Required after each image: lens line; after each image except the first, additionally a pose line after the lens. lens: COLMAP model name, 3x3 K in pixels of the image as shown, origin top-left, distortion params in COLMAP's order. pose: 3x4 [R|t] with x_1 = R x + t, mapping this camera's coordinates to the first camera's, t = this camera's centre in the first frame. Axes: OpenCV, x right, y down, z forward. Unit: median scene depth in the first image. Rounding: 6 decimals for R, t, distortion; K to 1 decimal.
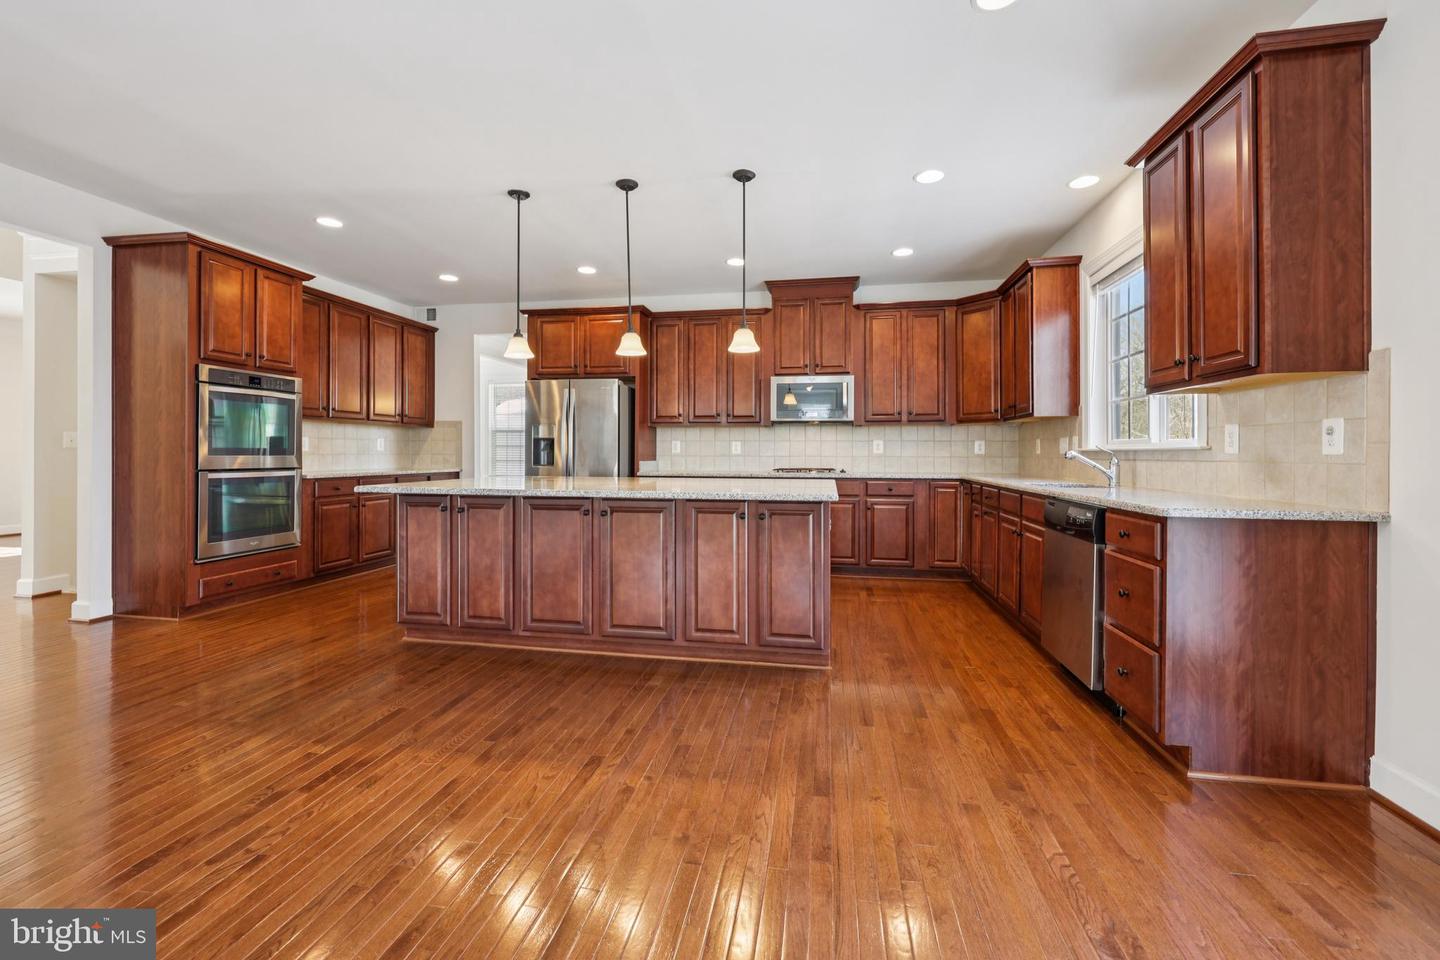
lens RADIAL K [[591.4, 0, 721.9], [0, 591.4, 453.2], [0, 0, 1]] dist [-0.000714, 0.000433]
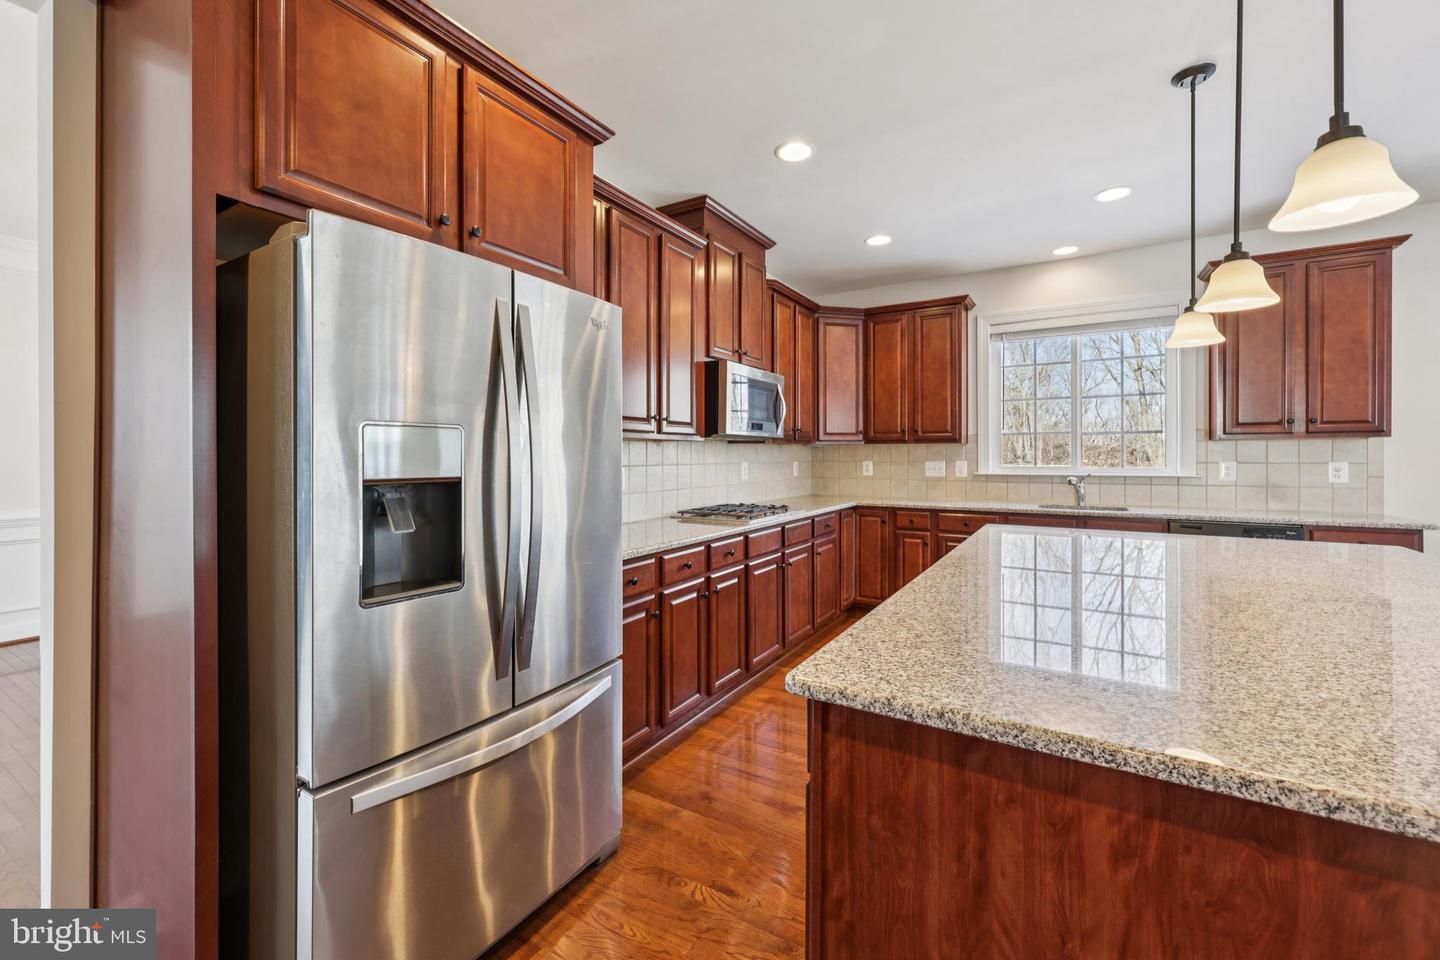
lens RADIAL K [[591.4, 0, 721.9], [0, 591.4, 453.2], [0, 0, 1]] dist [-0.000714, 0.000433]
pose [[0.355380, -0.003057, 0.934717, -0.565698], [0.003265, 0.999993, 0.002029, -0.043049], [-0.934716, 0.002331, 0.355387, 0.933183]]
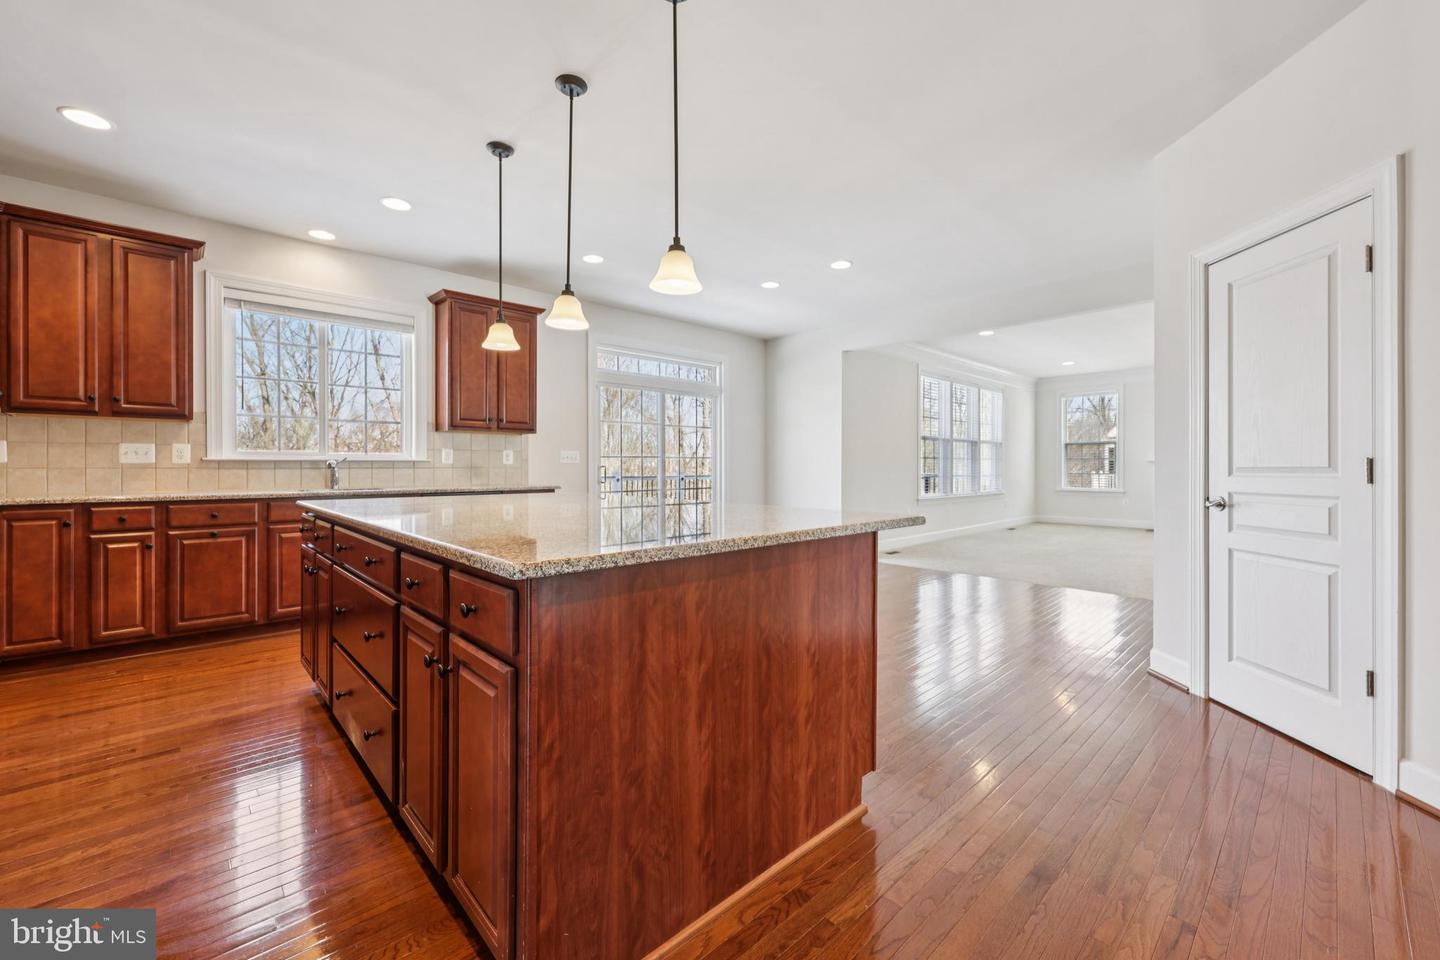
lens RADIAL K [[585.0, 0, 724.2], [0, 585.0, 464.6], [0, 0, 1]] dist [0.000483, 0.000530]
pose [[-0.808753, -0.005185, 0.588125, -0.557391], [-0.005865, 0.999983, 0.000750, -0.001642], [-0.588119, -0.002843, -0.808770, 1.125869]]
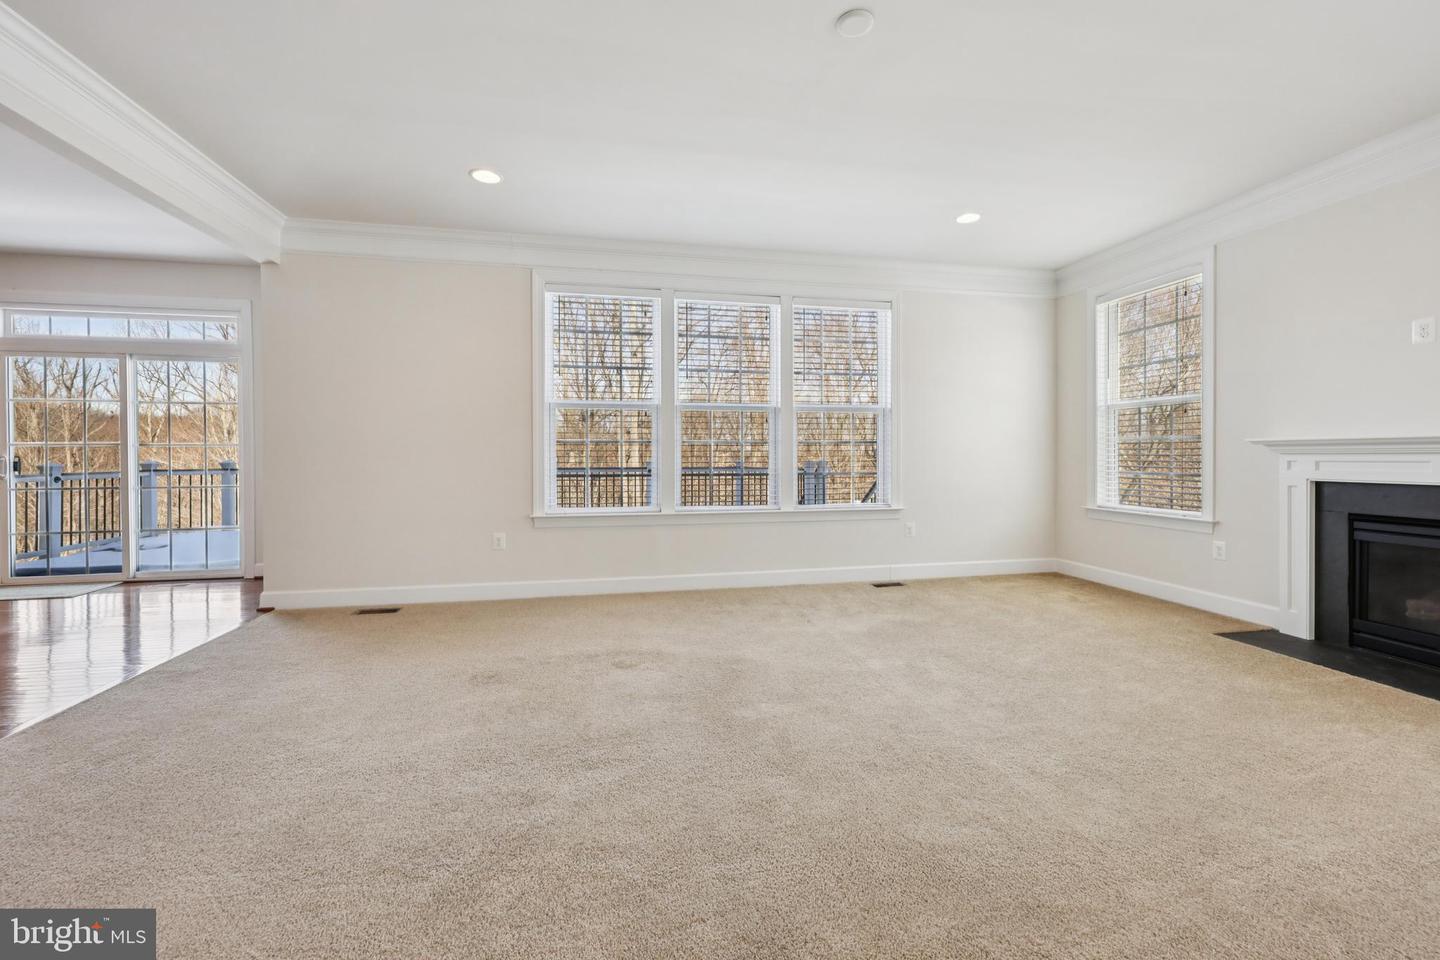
lens RADIAL K [[585.0, 0, 724.2], [0, 585.0, 464.6], [0, 0, 1]] dist [0.000483, 0.000530]
pose [[-0.377819, -0.018546, 0.925694, -1.009638], [-0.004479, 0.999824, 0.018203, -0.005440], [-0.925869, 0.002731, -0.377836, -0.554198]]
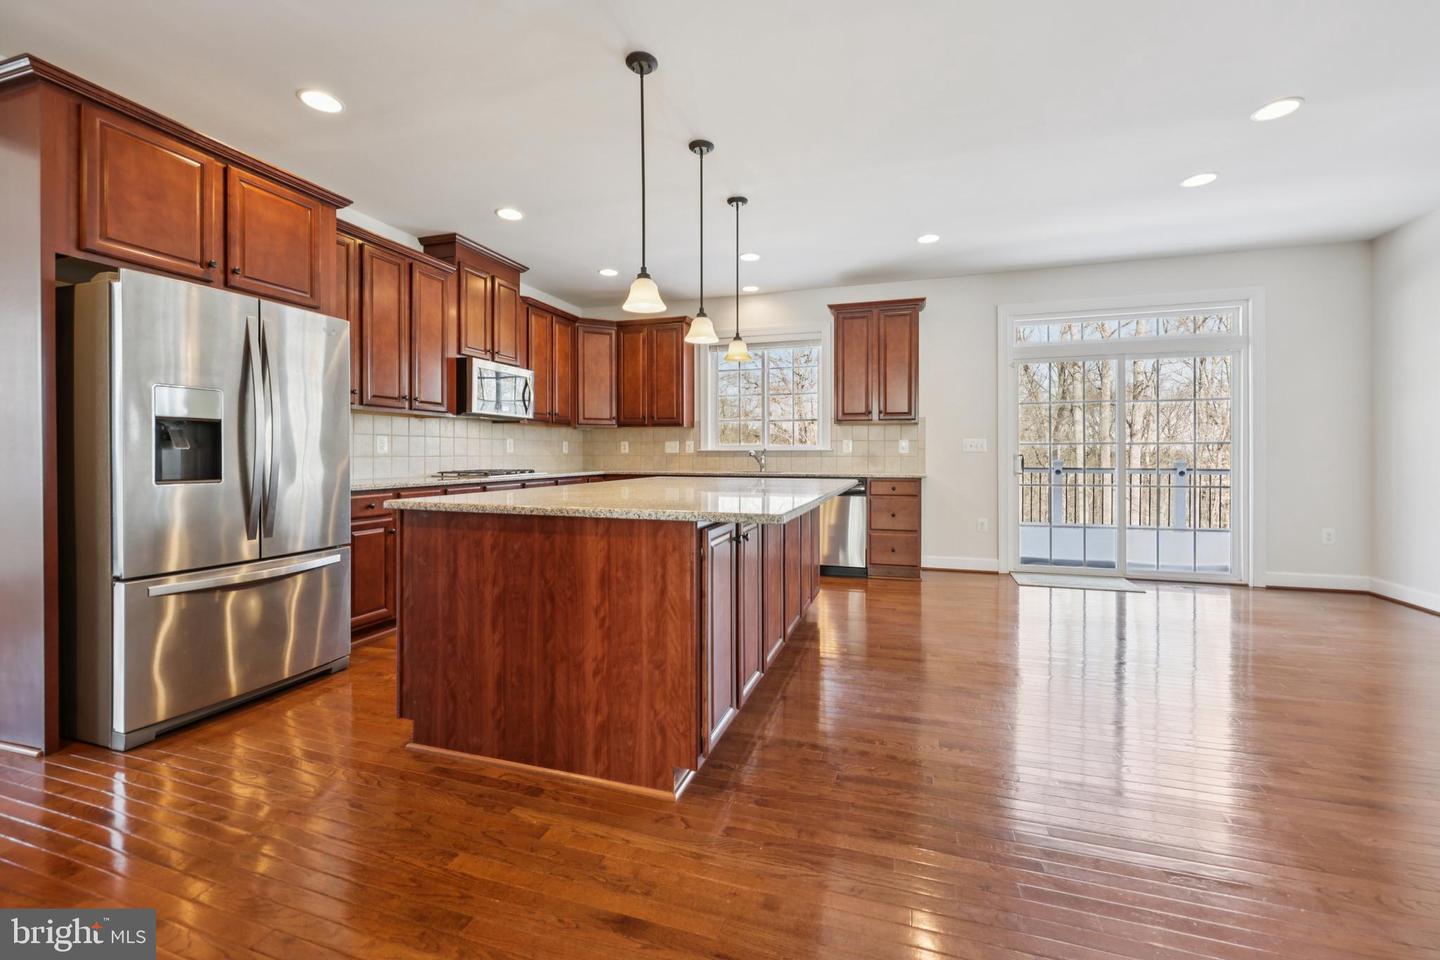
lens RADIAL K [[593.6, 0, 725.1], [0, 593.6, 456.9], [0, 0, 1]] dist [0.001455, 0.000071]
pose [[0.130857, -0.009537, 0.991355, -0.797422], [-0.000880, 0.999952, 0.009736, -0.002506], [-0.991401, -0.002146, 0.130843, 0.650678]]
